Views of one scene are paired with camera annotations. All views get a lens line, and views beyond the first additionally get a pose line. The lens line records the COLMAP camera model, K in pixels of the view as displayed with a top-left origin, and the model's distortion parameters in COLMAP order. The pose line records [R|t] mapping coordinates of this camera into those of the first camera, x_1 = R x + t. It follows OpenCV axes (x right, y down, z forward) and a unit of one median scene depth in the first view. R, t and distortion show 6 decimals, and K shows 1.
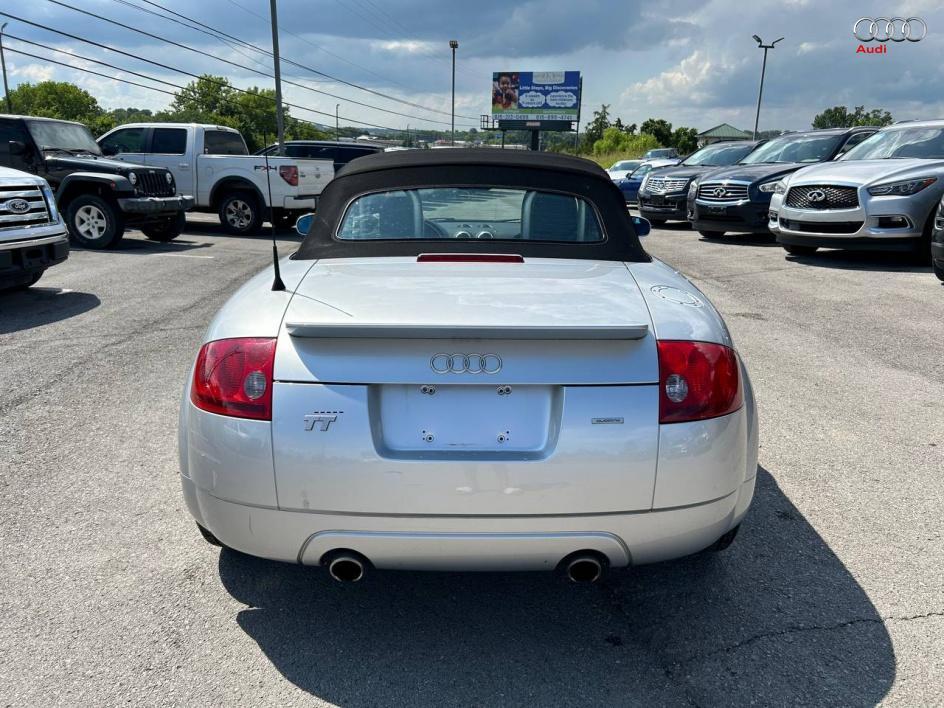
lens RADIAL K [[711.5, 0, 477.3], [0, 711.5, 362.2], [0, 0, 1]] dist [0.036431, -0.035636]
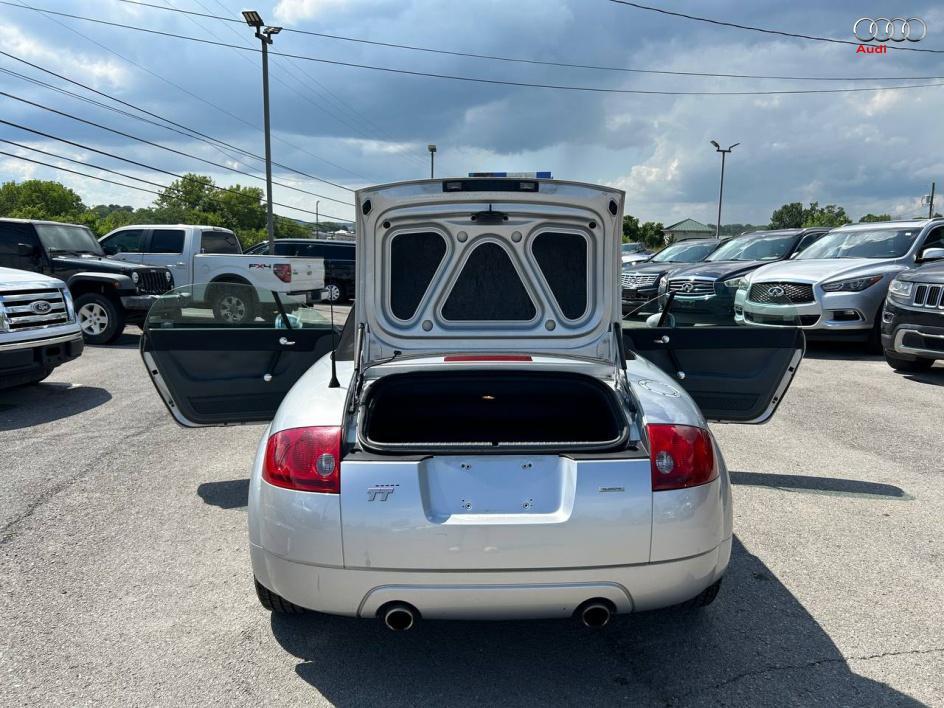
lens RADIAL K [[711.5, 0, 476.6], [0, 711.5, 364.0], [0, 0, 1]] dist [0.036431, -0.035636]
pose [[0.999429, -0.008751, 0.032639, -0.015323], [0.012616, 0.992675, -0.120155, 0.001881], [-0.031349, 0.120498, 0.992219, -0.042641]]
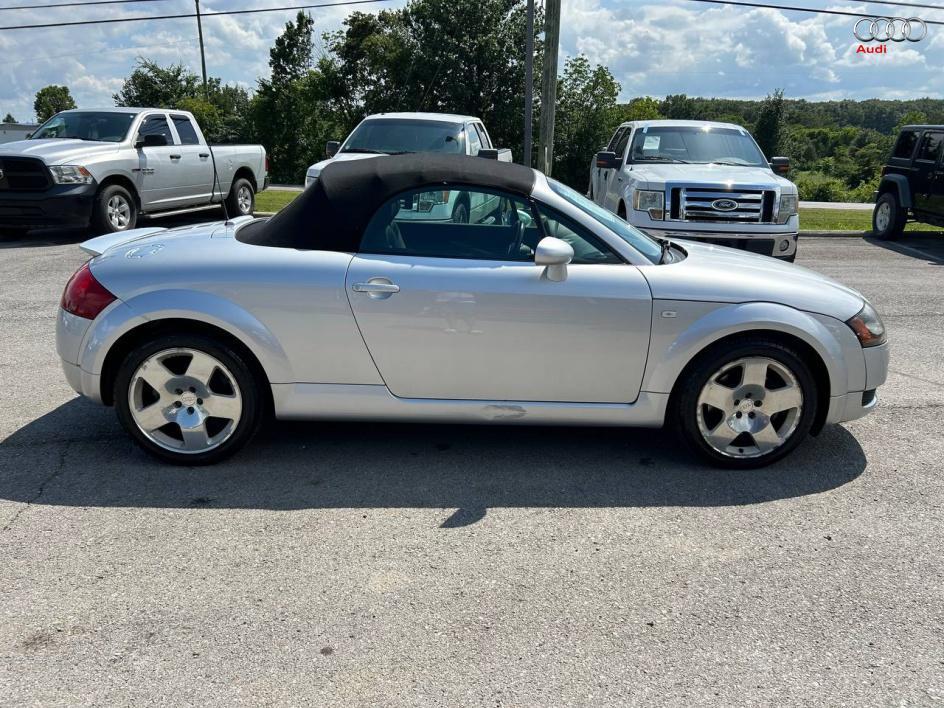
lens RADIAL K [[711.5, 0, 473.3], [0, 711.5, 358.7], [0, 0, 1]] dist [0.036431, -0.035636]
pose [[0.038717, 0.266034, -0.963186, 0.355502], [-0.288346, 0.925879, 0.244139, -0.088092], [0.956743, 0.268279, 0.112557, 0.308429]]
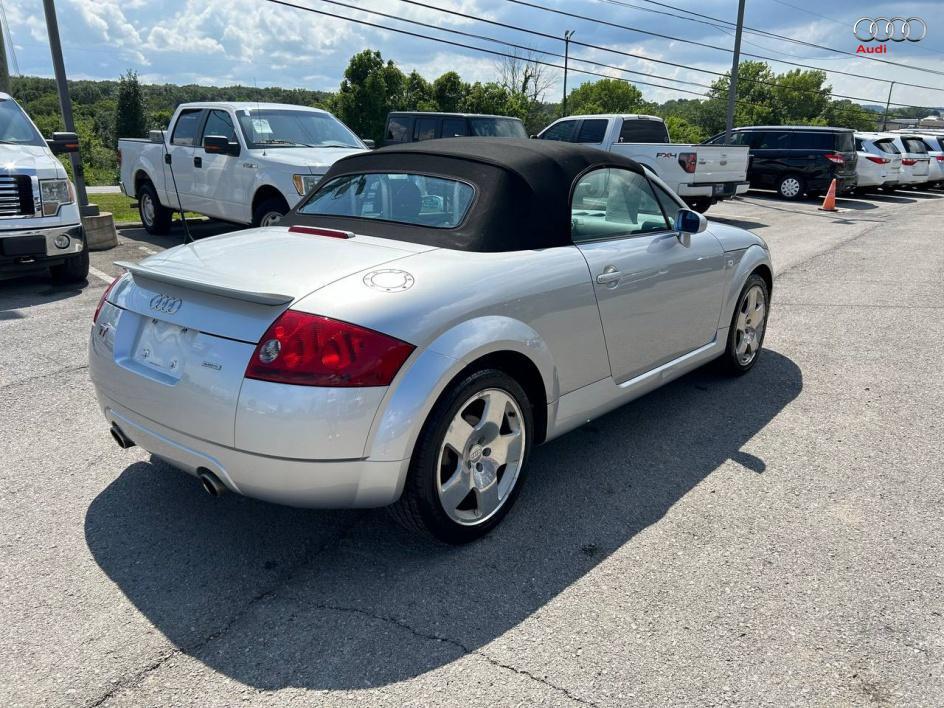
lens RADIAL K [[711.5, 0, 478.4], [0, 711.5, 362.0], [0, 0, 1]] dist [0.036431, -0.035636]
pose [[0.768954, 0.177262, -0.614238, 0.210734], [-0.167138, 0.983116, 0.074478, -0.014662], [0.617069, 0.045393, 0.785599, 0.053894]]
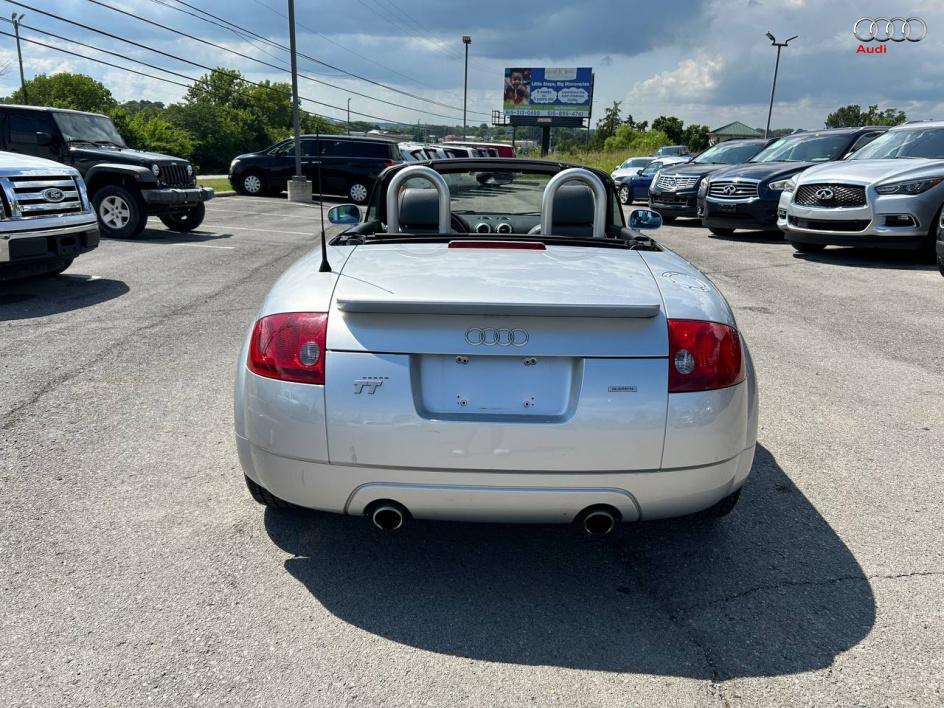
lens RADIAL K [[711.5, 0, 475.4], [0, 711.5, 361.1], [0, 0, 1]] dist [0.036431, -0.035636]
pose [[0.999819, 0.014162, -0.012715, -0.005870], [-0.014104, 0.999890, 0.004674, 0.006007], [0.012780, -0.004494, 0.999908, -0.021177]]
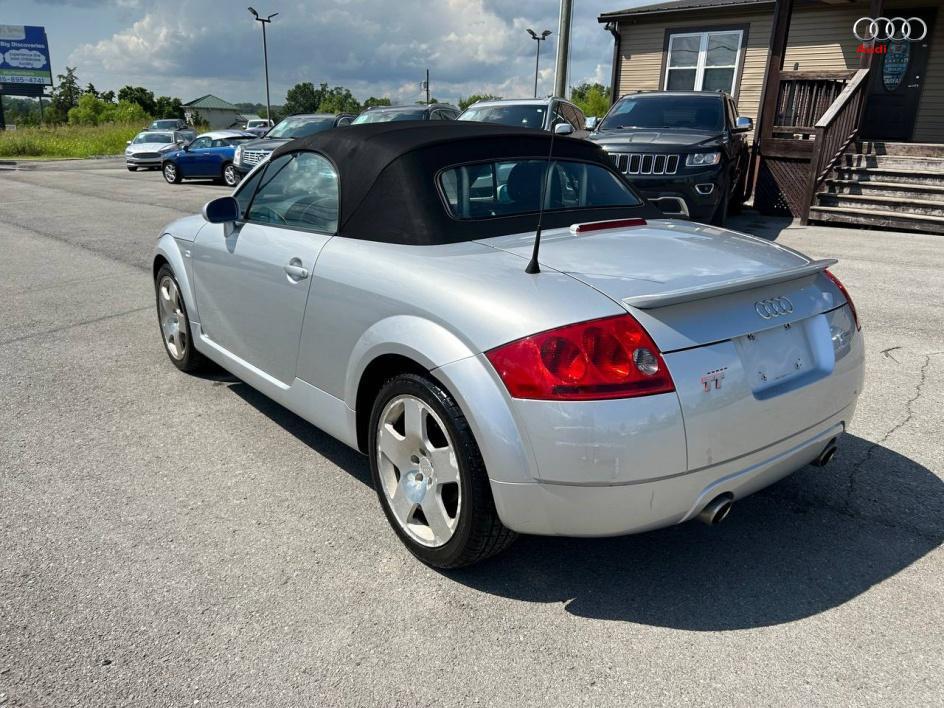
lens RADIAL K [[711.5, 0, 473.0], [0, 711.5, 360.2], [0, 0, 1]] dist [0.036431, -0.035636]
pose [[0.785389, -0.187249, 0.590001, -0.186272], [0.167453, 0.981881, 0.088711, -0.016904], [-0.595922, 0.029125, 0.802514, 0.058978]]
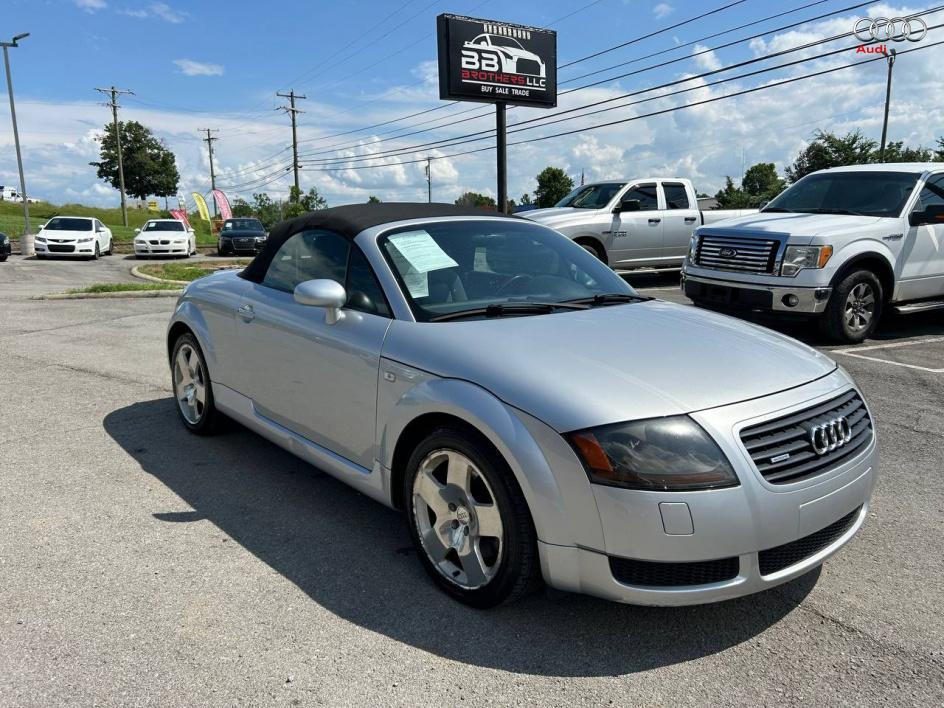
lens RADIAL K [[711.5, 0, 478.2], [0, 711.5, 360.8], [0, 0, 1]] dist [0.036431, -0.035636]
pose [[-0.748052, 0.118955, -0.652892, 0.215240], [-0.192030, 0.902920, 0.384527, -0.162112], [0.635250, 0.413021, -0.652588, 0.587293]]
